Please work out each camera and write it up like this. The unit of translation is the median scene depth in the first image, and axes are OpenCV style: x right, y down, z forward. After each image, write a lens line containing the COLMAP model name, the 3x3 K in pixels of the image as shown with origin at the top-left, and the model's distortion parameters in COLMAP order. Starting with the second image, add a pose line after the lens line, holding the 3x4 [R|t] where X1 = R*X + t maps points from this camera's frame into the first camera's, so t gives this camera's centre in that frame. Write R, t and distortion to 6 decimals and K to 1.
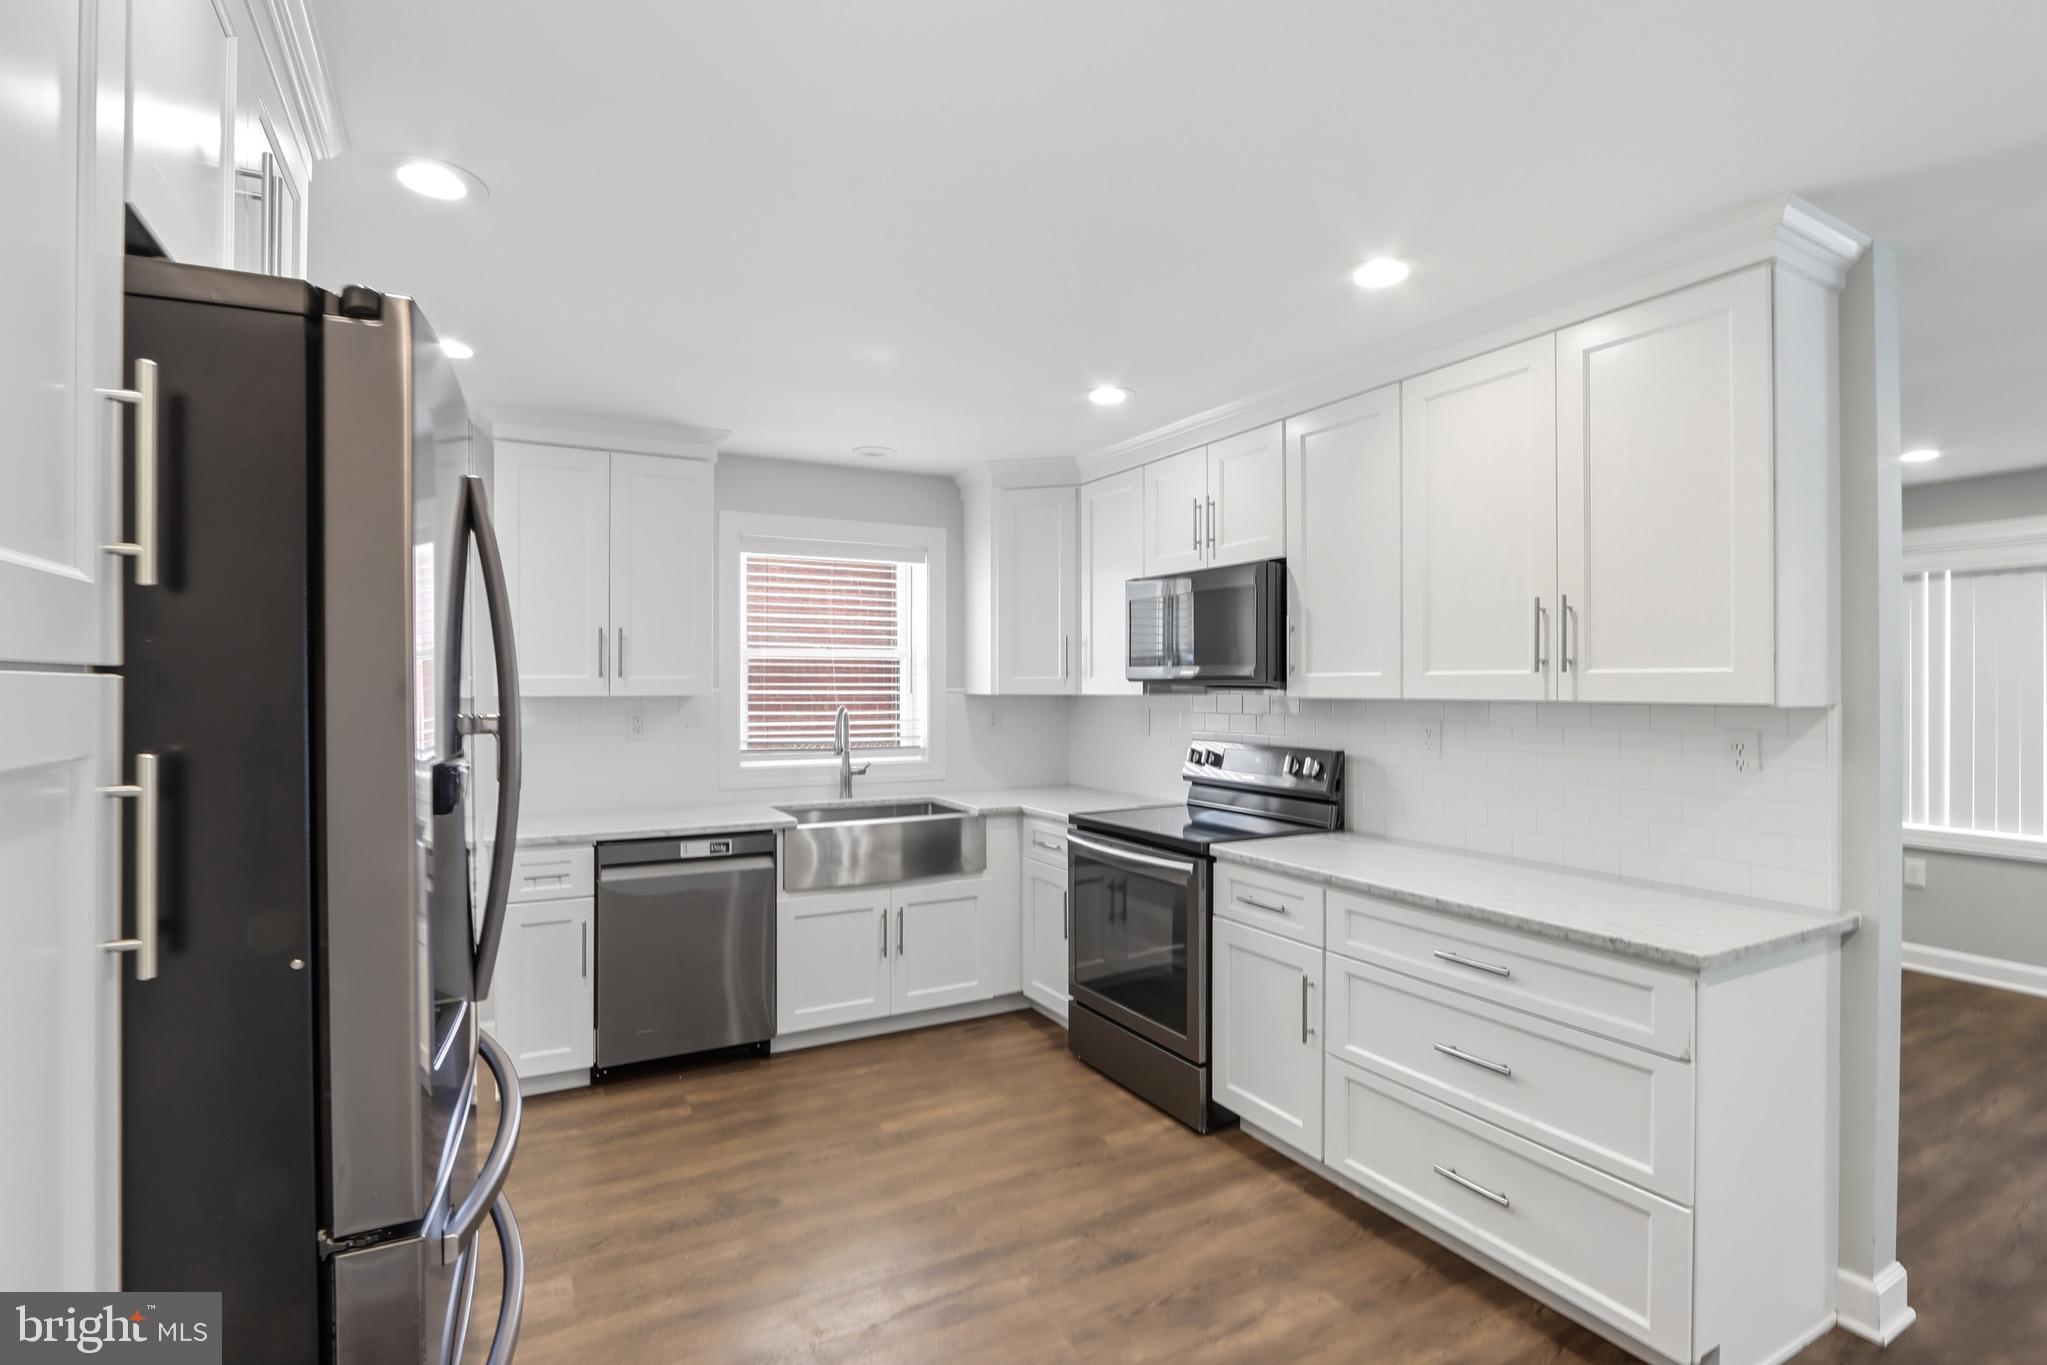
lens RADIAL K [[964.0, 0, 1023.0], [0, 964.0, 681.2], [0, 0, 1]] dist [-0.016149, 0.000879]
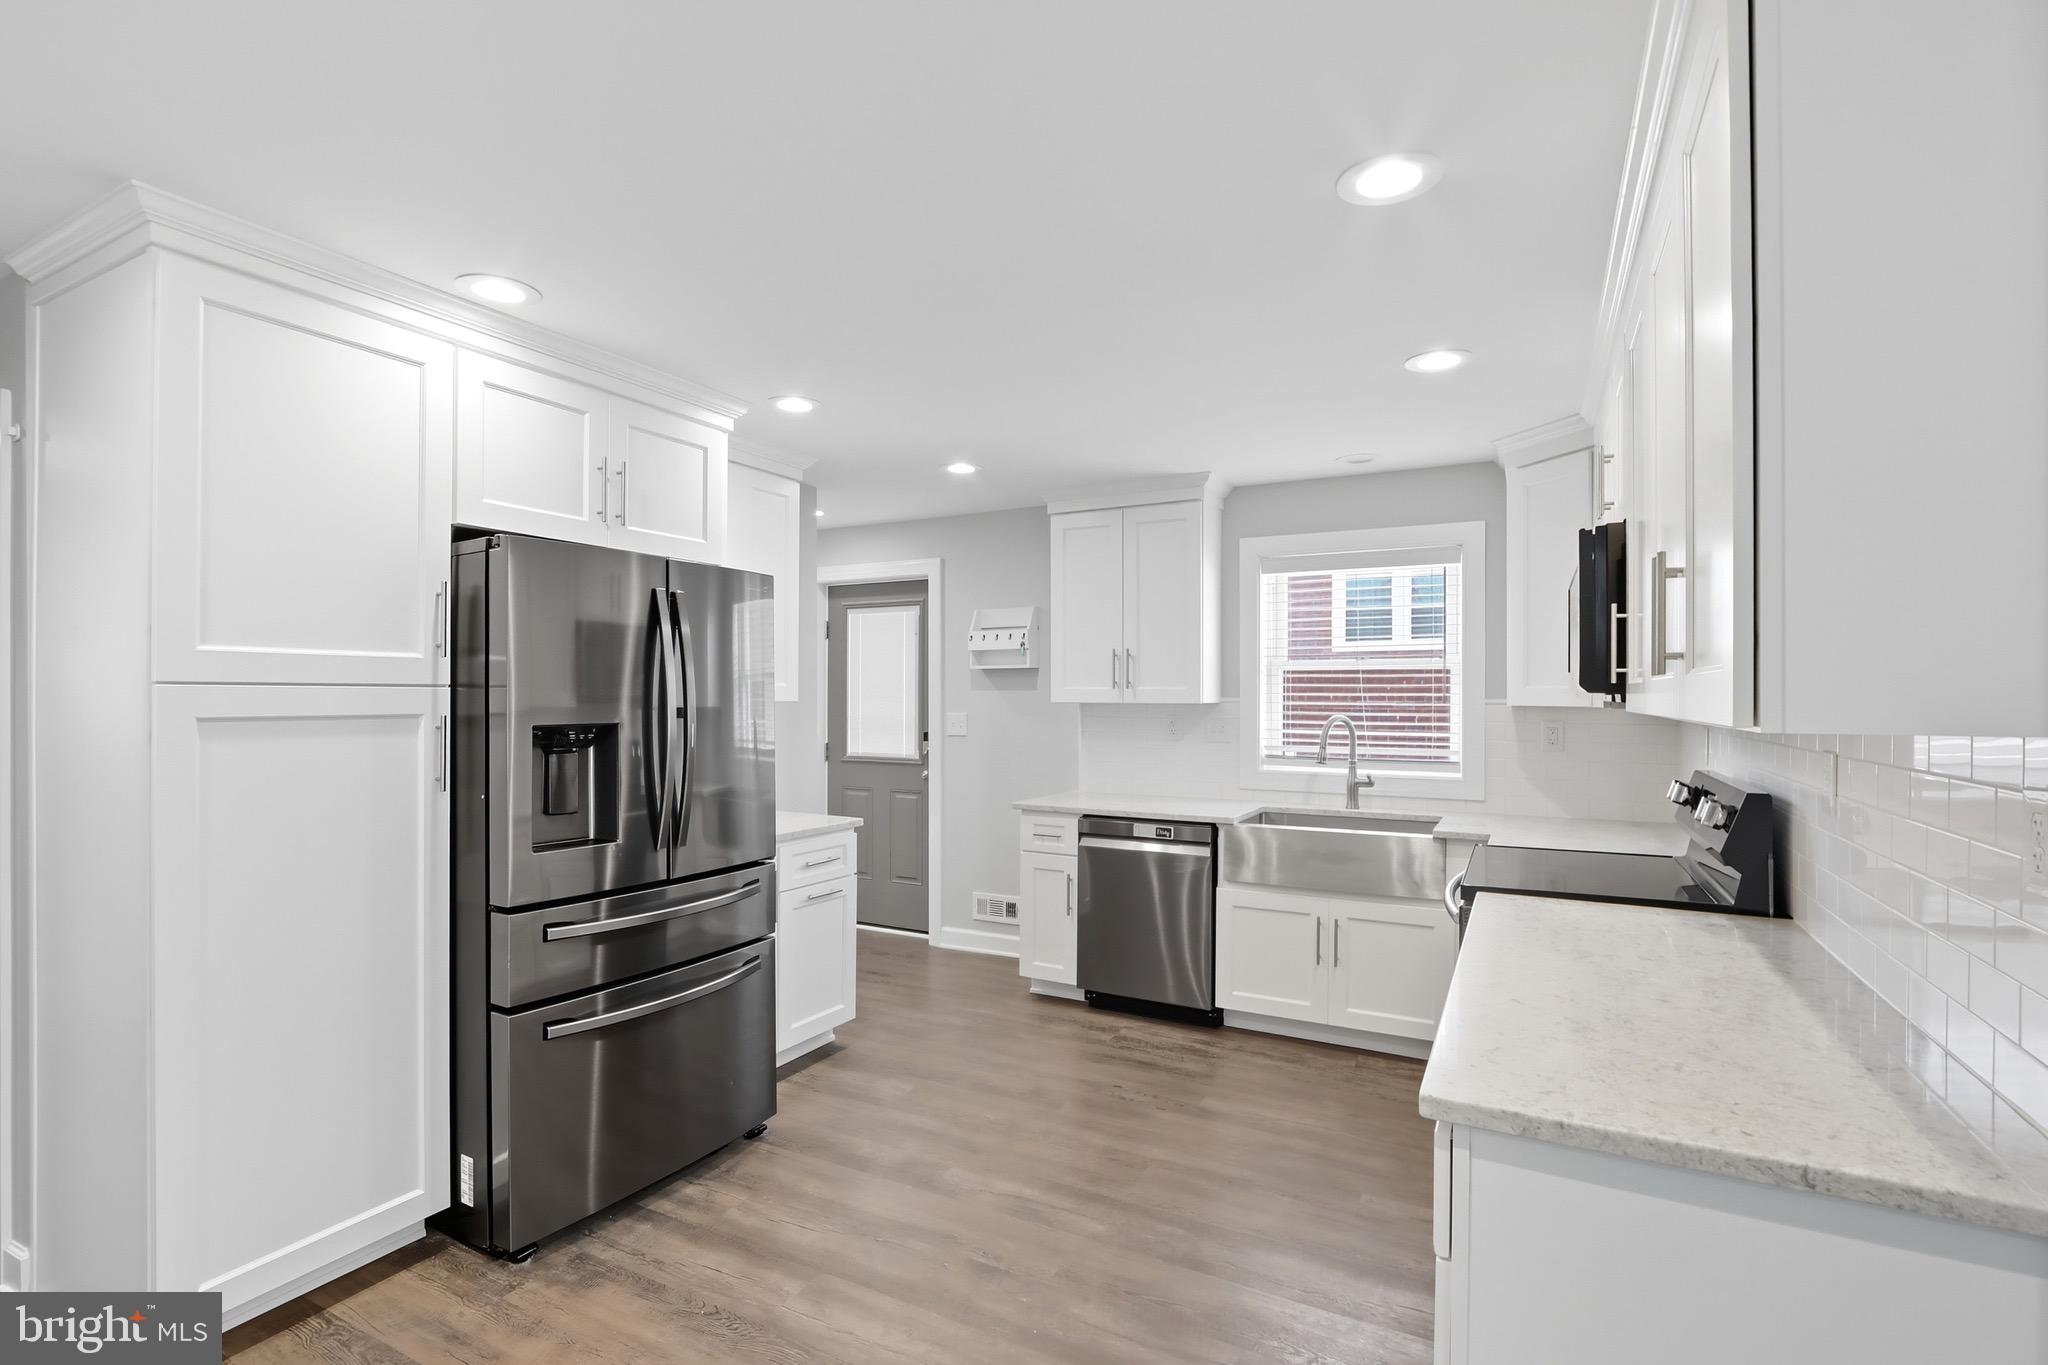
lens RADIAL K [[964.5, 0, 1015.3], [0, 964.5, 695.8], [0, 0, 1]] dist [-0.016149, 0.000879]
pose [[0.537772, -0.000861, -0.843090, 0.559866], [0.000854, 1.000000, -0.000477, 0.005600], [0.843090, -0.000464, 0.537772, 0.200606]]
